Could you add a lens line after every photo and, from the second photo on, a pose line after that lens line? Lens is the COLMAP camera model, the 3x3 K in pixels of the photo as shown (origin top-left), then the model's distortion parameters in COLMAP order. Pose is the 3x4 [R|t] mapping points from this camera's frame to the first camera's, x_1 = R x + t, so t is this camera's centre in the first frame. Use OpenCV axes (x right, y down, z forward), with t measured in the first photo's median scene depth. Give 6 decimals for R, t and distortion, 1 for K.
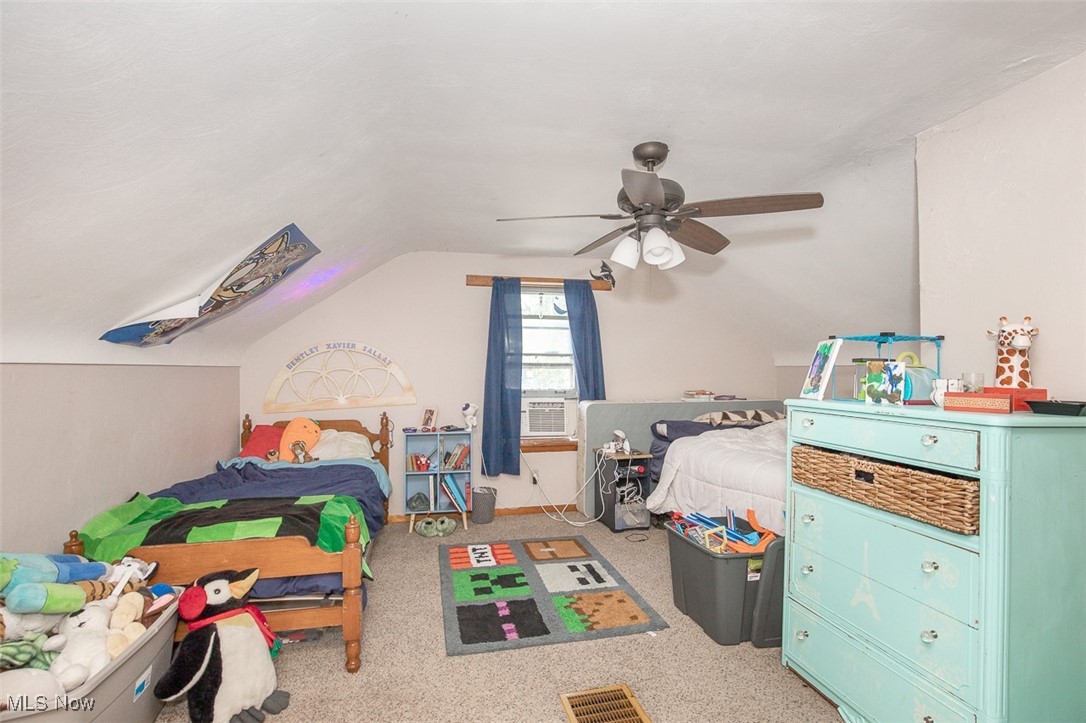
lens RADIAL K [[499.1, 0, 540.3], [0, 499.1, 346.7], [0, 0, 1]] dist [-0.013484, 0.000042]
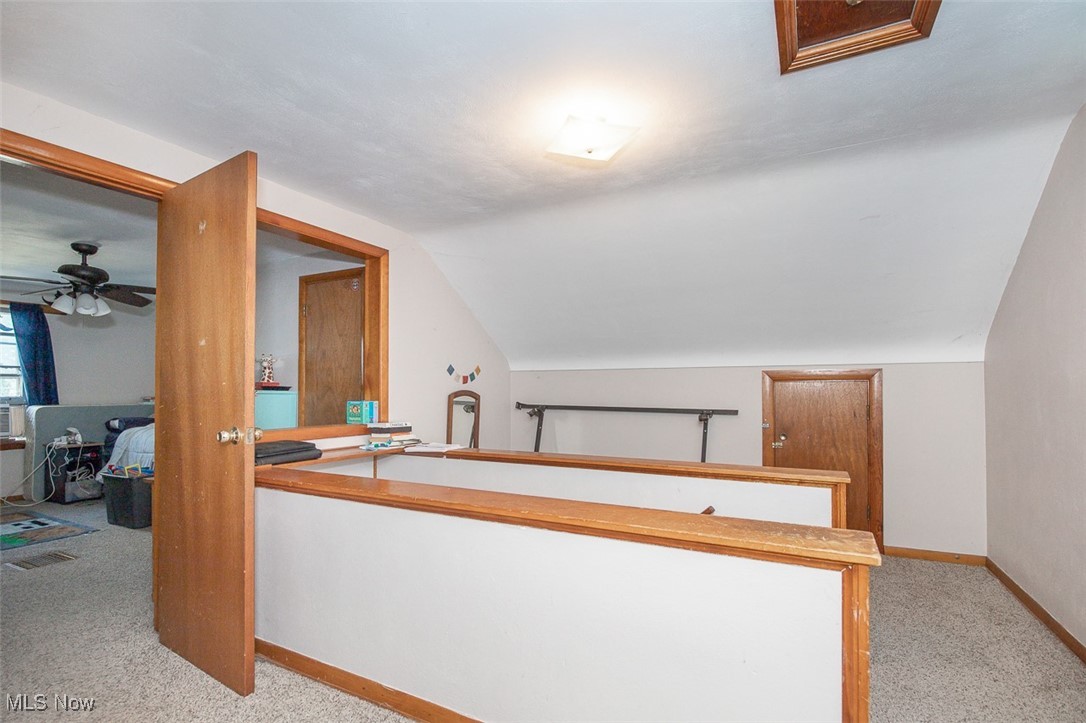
lens RADIAL K [[501.3, 0, 543.5], [0, 501.3, 381.7], [0, 0, 1]] dist [-0.002372, 0.000389]
pose [[0.648716, 0.007247, 0.760996, -0.034628], [-0.024839, 0.999624, 0.011655, 0.006474], [-0.760625, -0.026464, 0.648652, -0.759631]]
